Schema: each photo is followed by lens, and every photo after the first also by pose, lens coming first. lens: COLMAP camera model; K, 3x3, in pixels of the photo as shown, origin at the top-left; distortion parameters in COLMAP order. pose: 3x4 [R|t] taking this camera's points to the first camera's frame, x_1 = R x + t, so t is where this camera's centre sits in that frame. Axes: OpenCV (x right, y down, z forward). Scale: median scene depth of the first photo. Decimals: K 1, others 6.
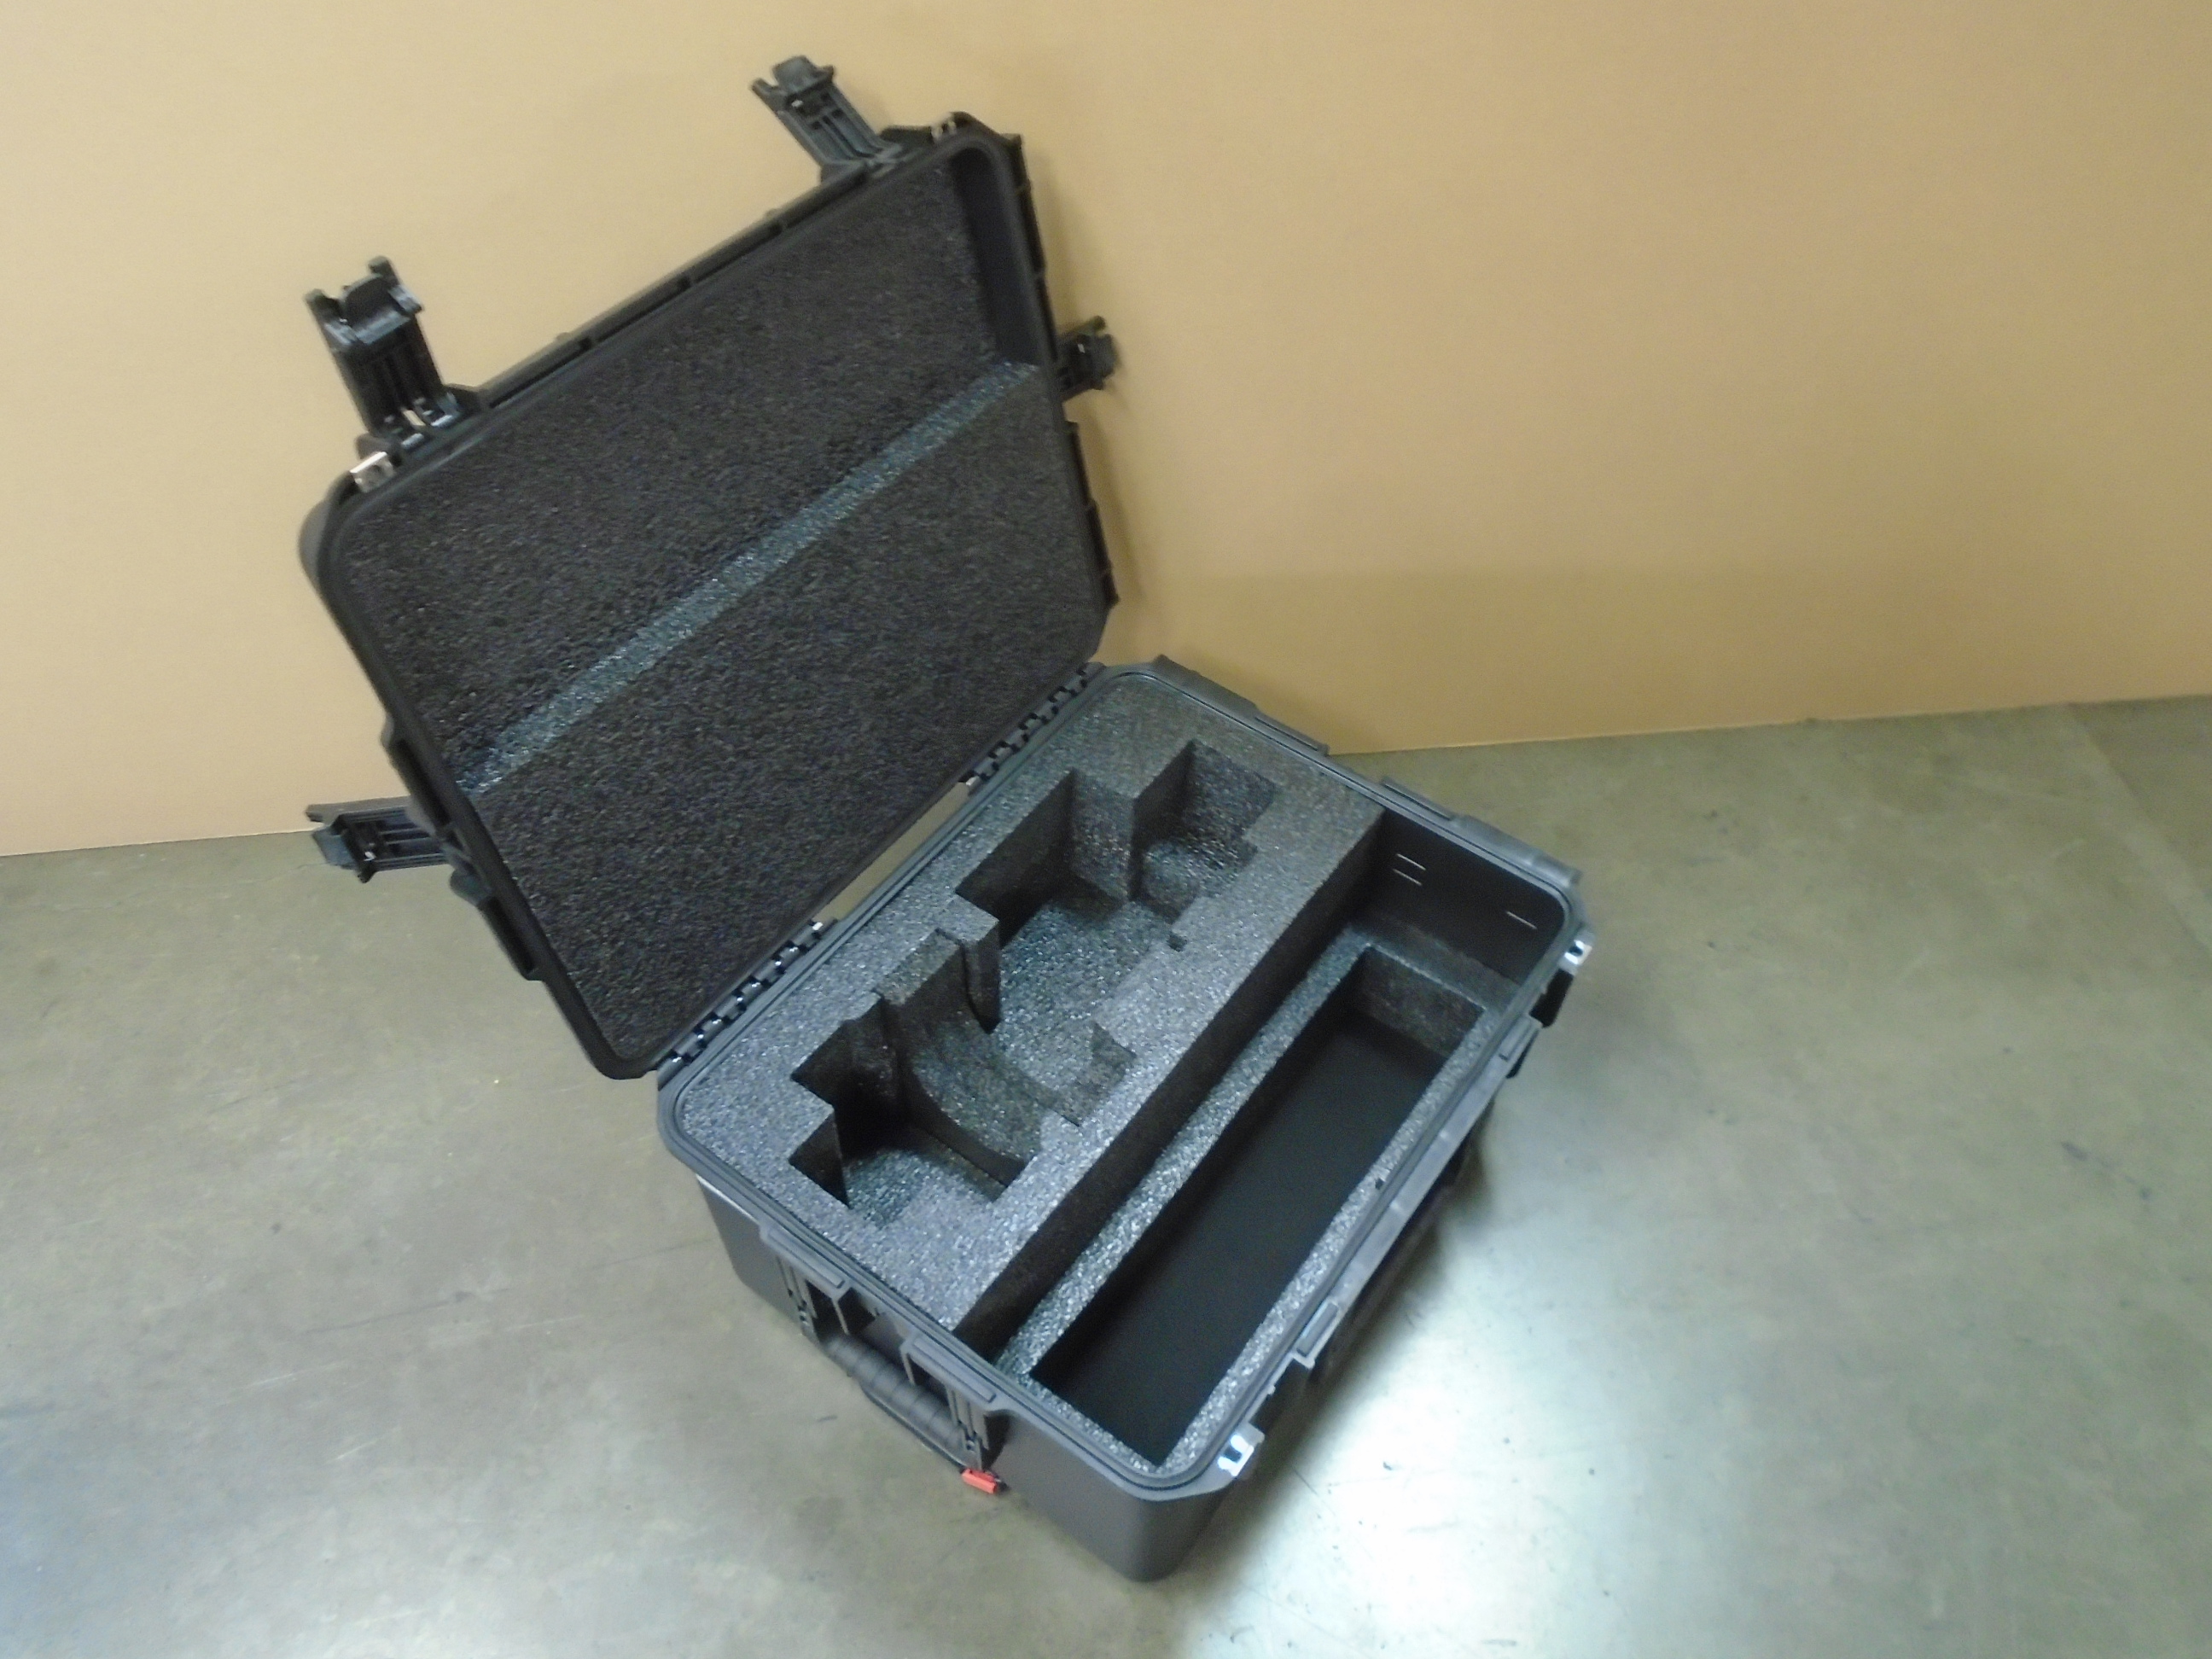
lens RADIAL K [[1708.1, 0, 1108.8], [0, 1708.1, 823.1], [0, 0, 1]] dist [-0.010112, 0.001569]
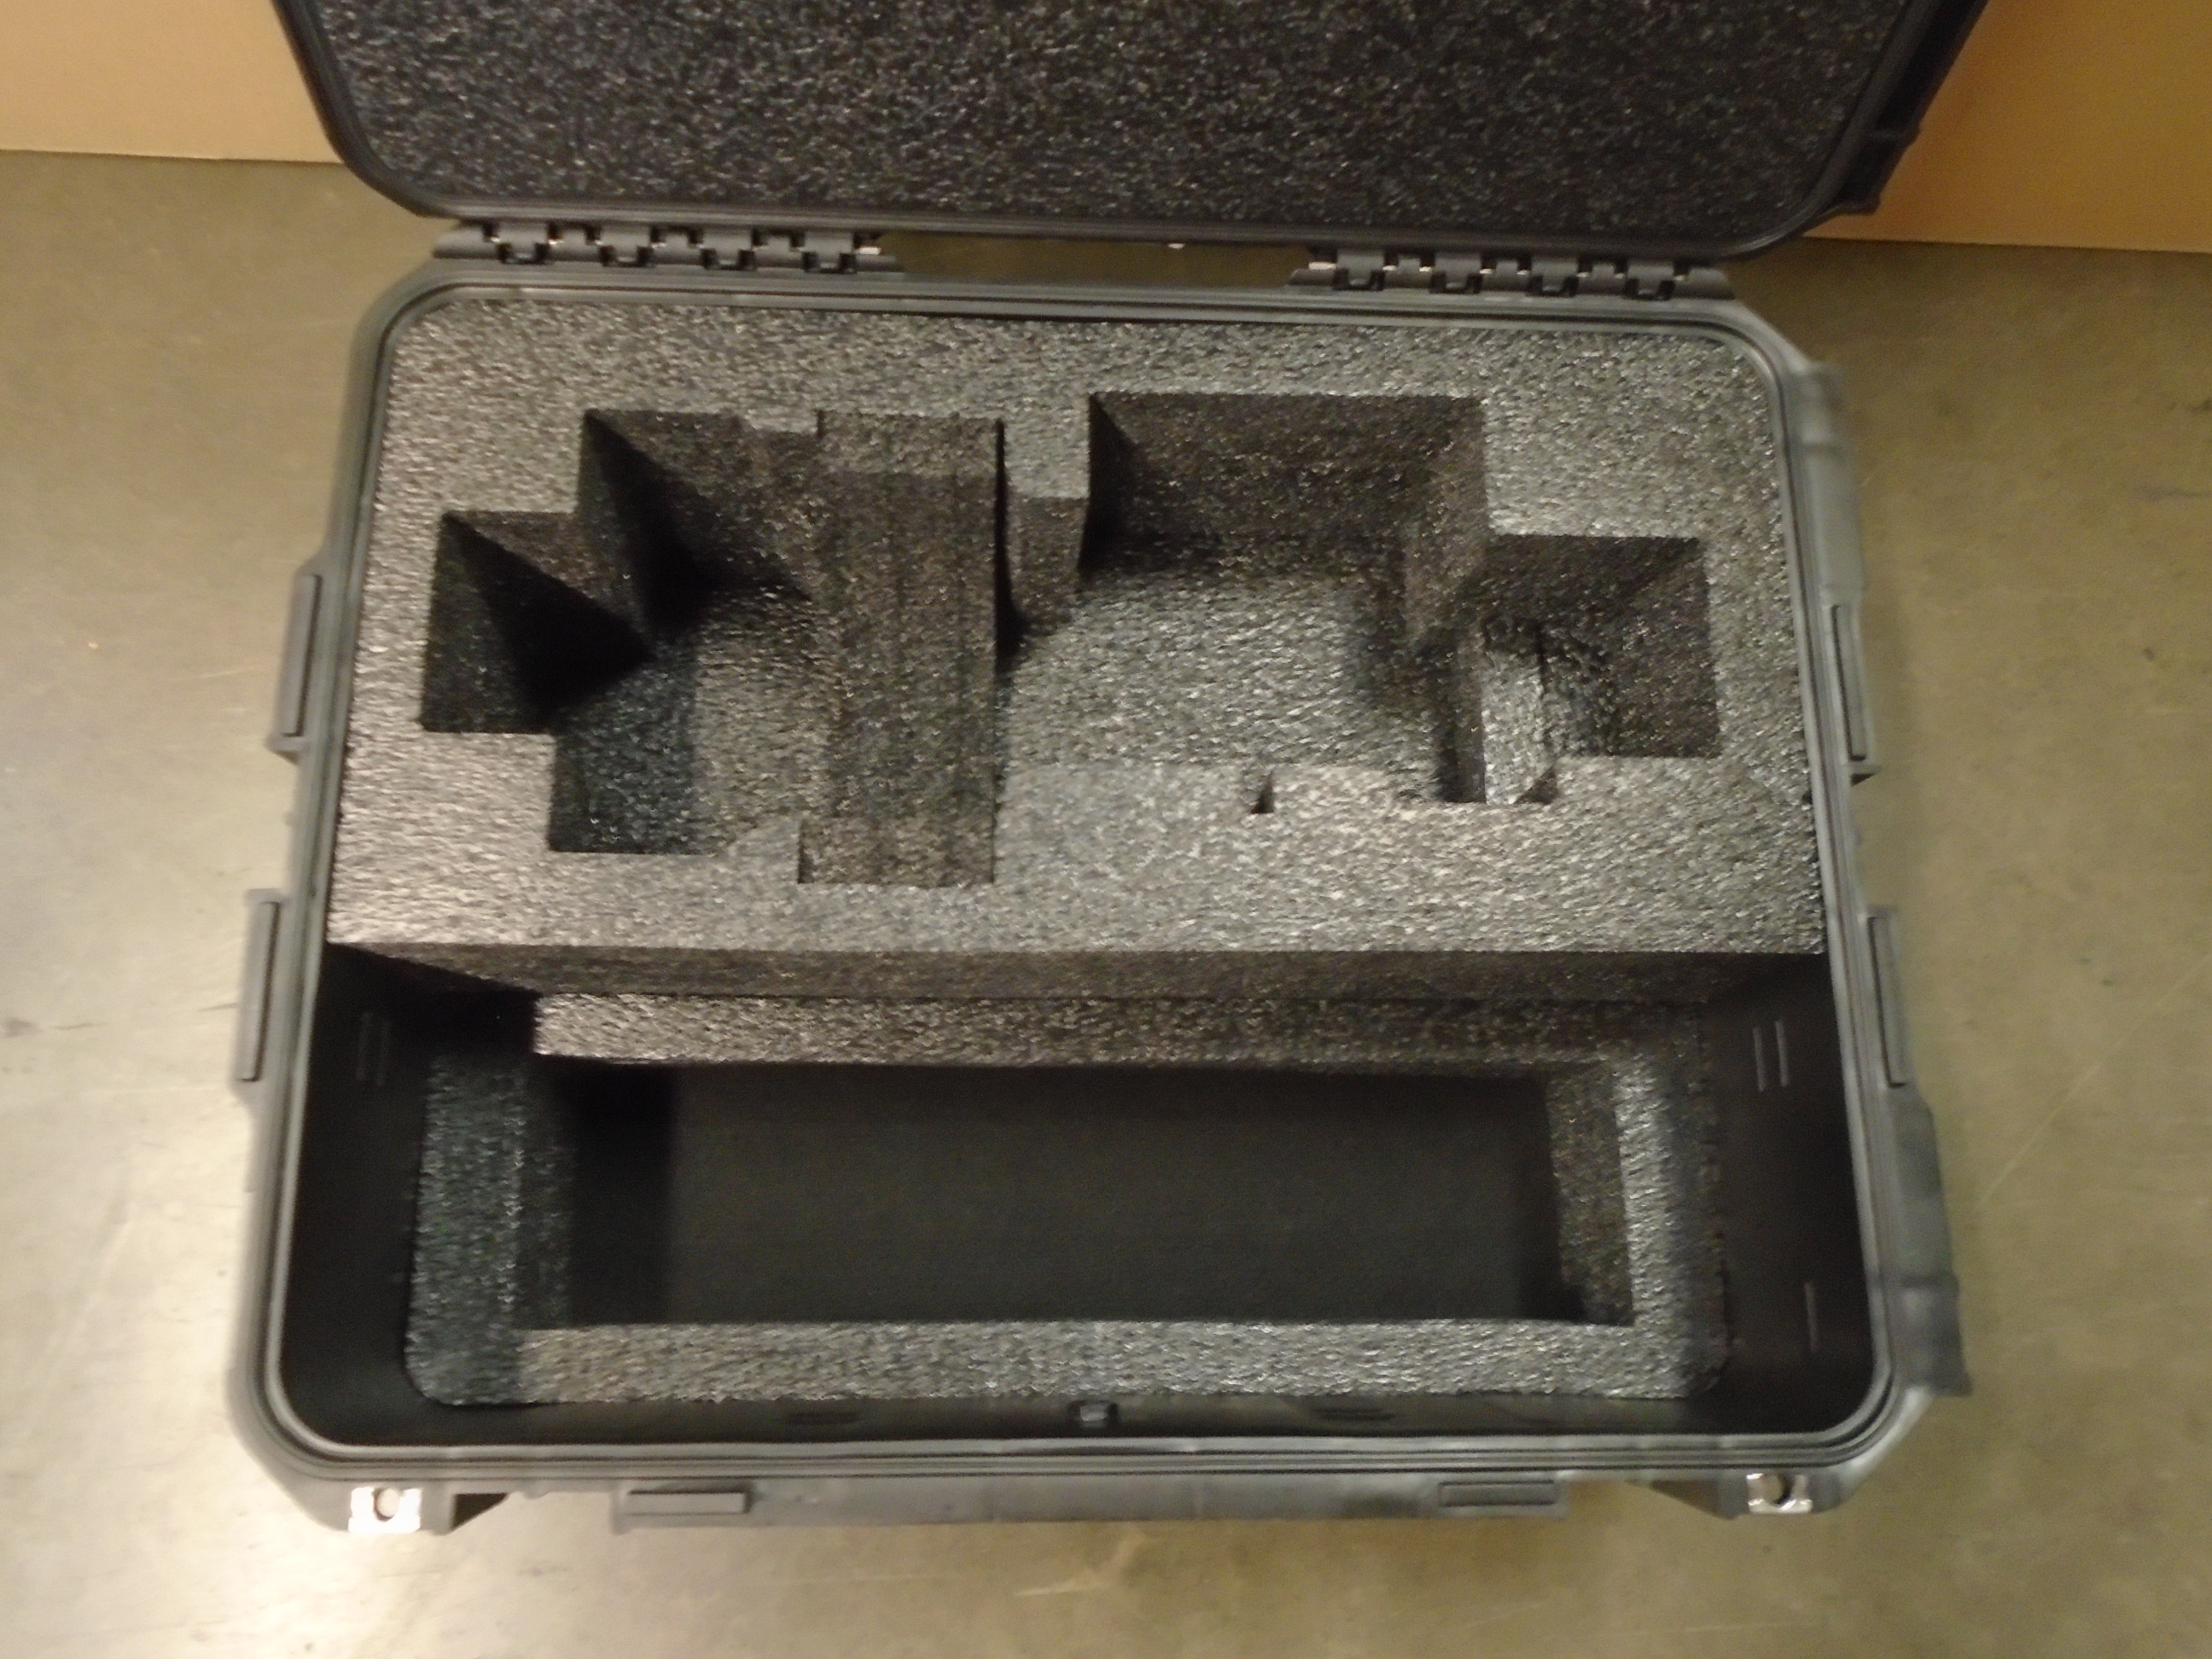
lens RADIAL K [[1708.1, 0, 1097.0], [0, 1708.1, 816.9], [0, 0, 1]] dist [-0.010112, 0.001569]
pose [[0.589993, 0.782631, -0.198487, 0.118568], [-0.643530, 0.604279, 0.469804, -0.132963], [0.487625, -0.149449, 0.860167, 0.566158]]
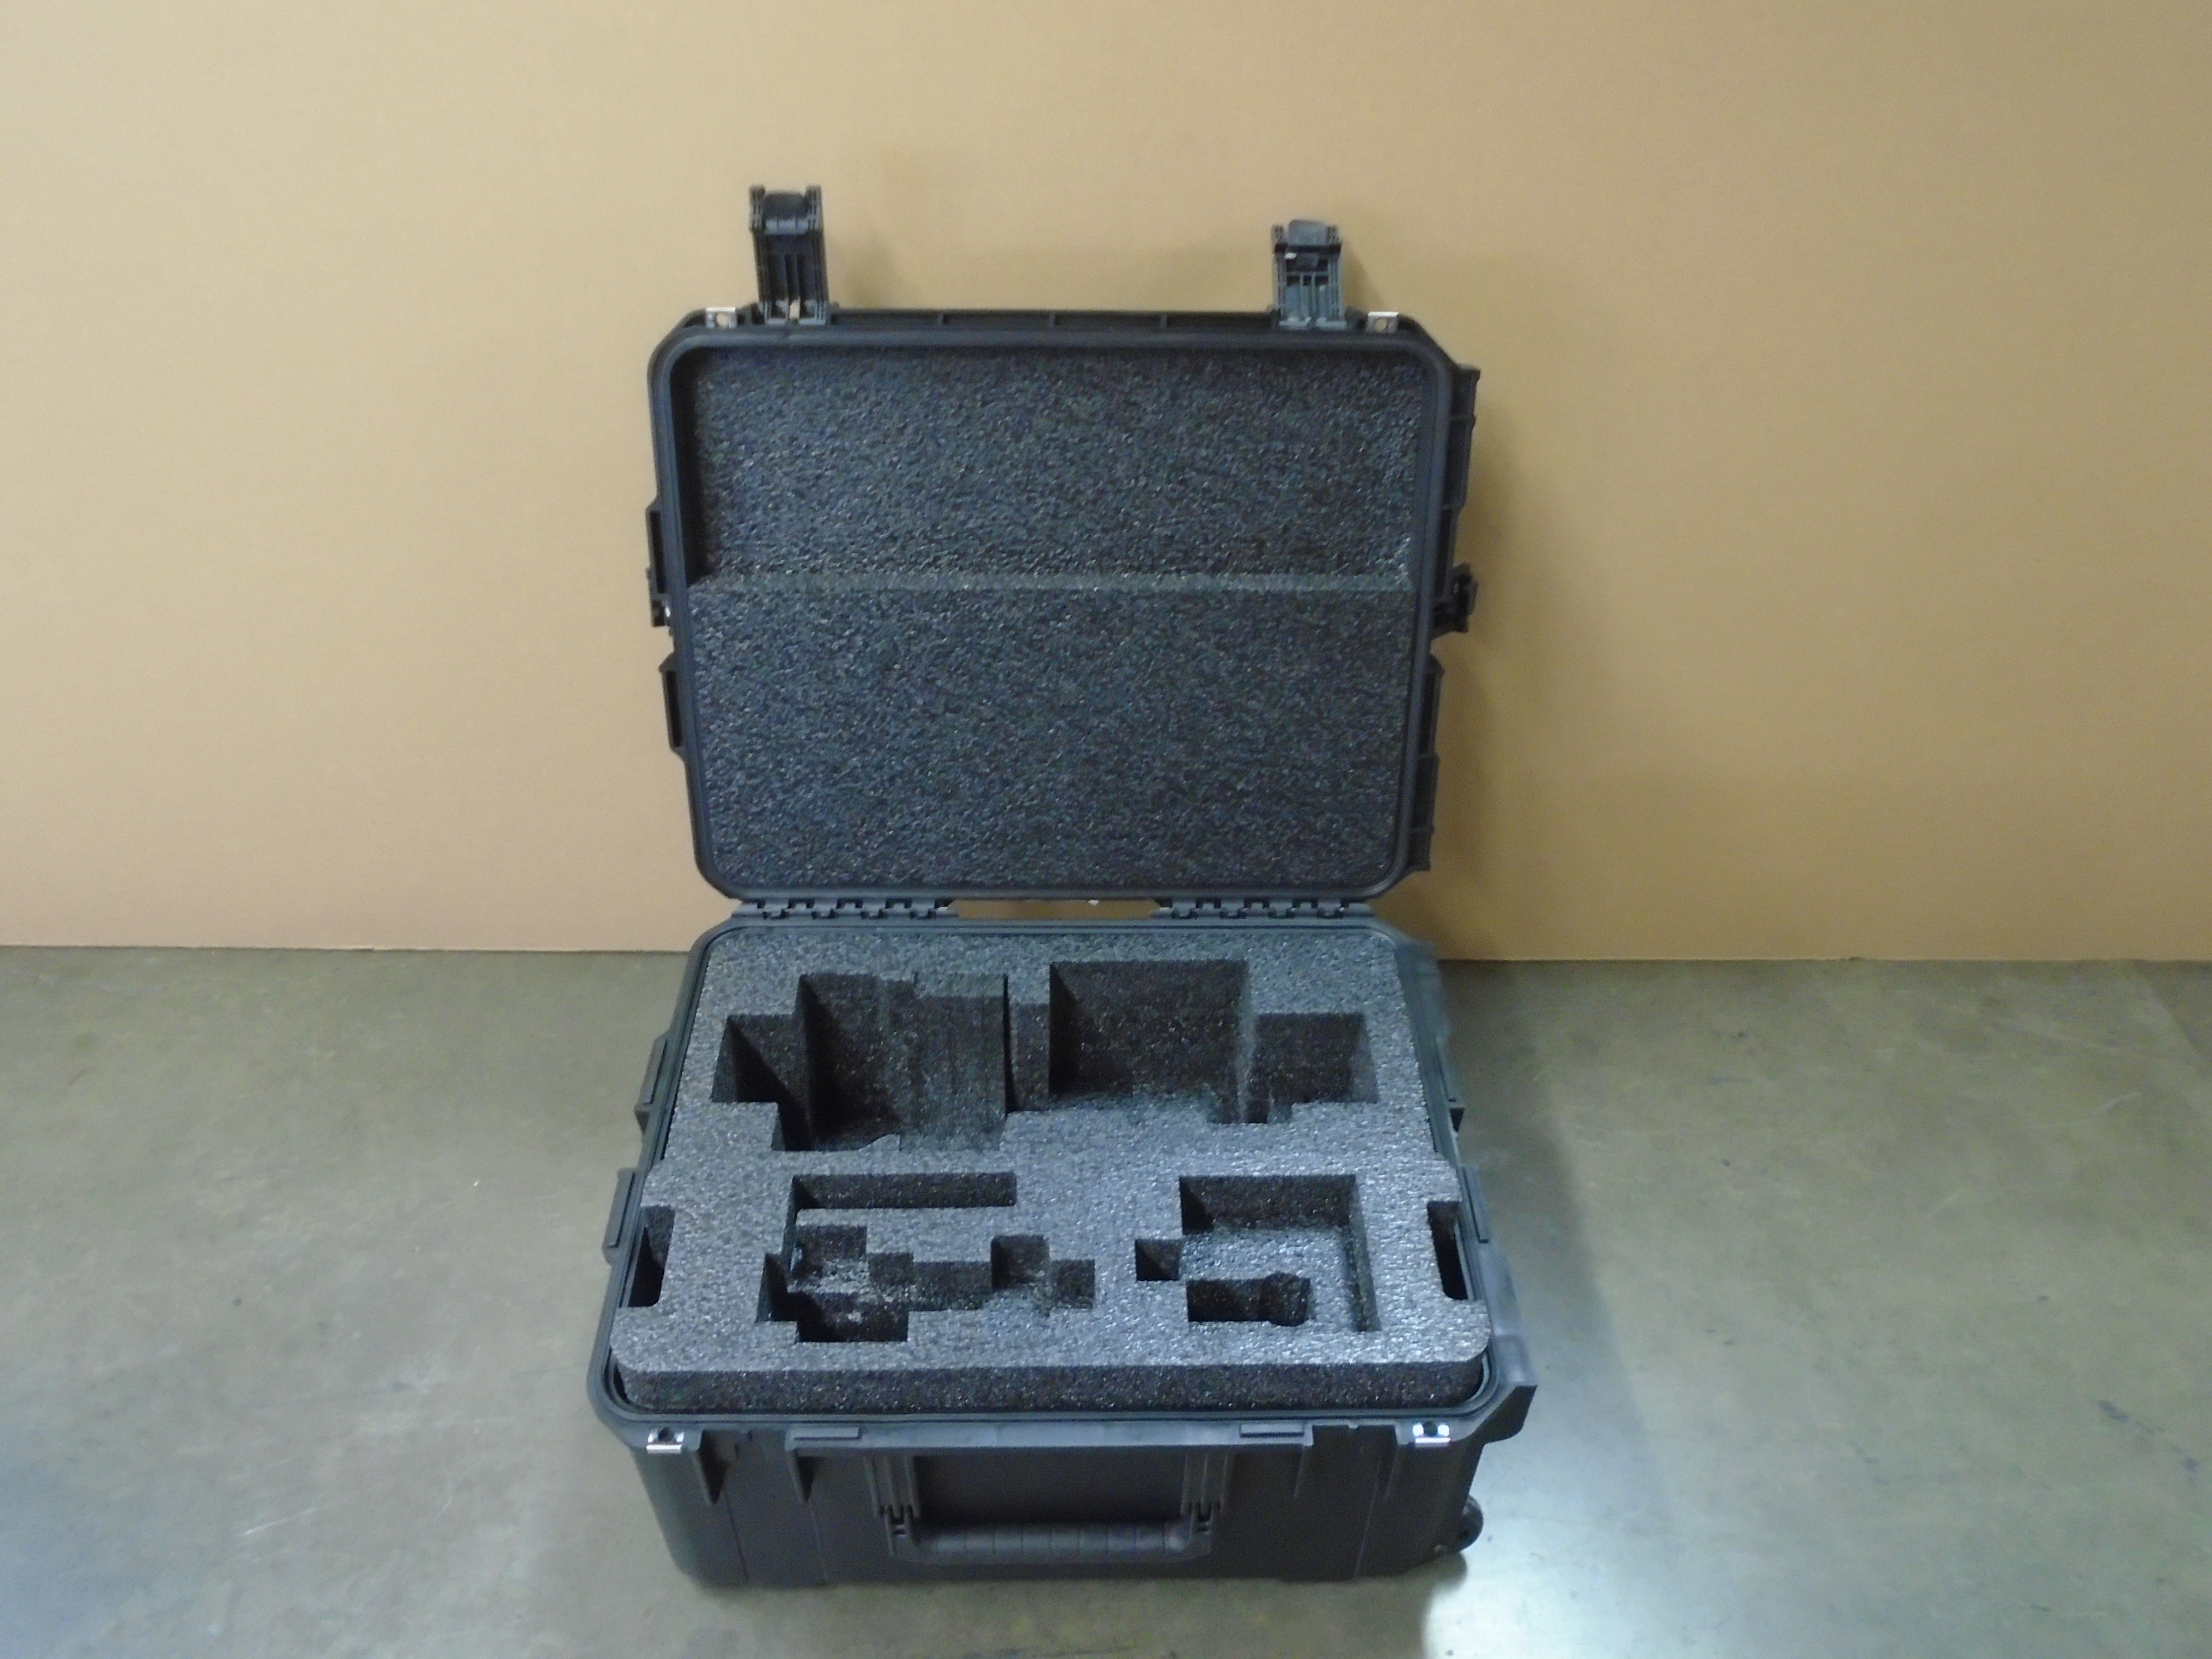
lens RADIAL K [[1708.1, 0, 1084.5], [0, 1708.1, 819.8], [0, 0, 1]] dist [-0.010112, 0.001569]
pose [[0.595935, 0.496610, -0.631062, 0.558694], [-0.609108, 0.791647, 0.047778, -0.095387], [0.523305, 0.355913, 0.774259, 0.188127]]
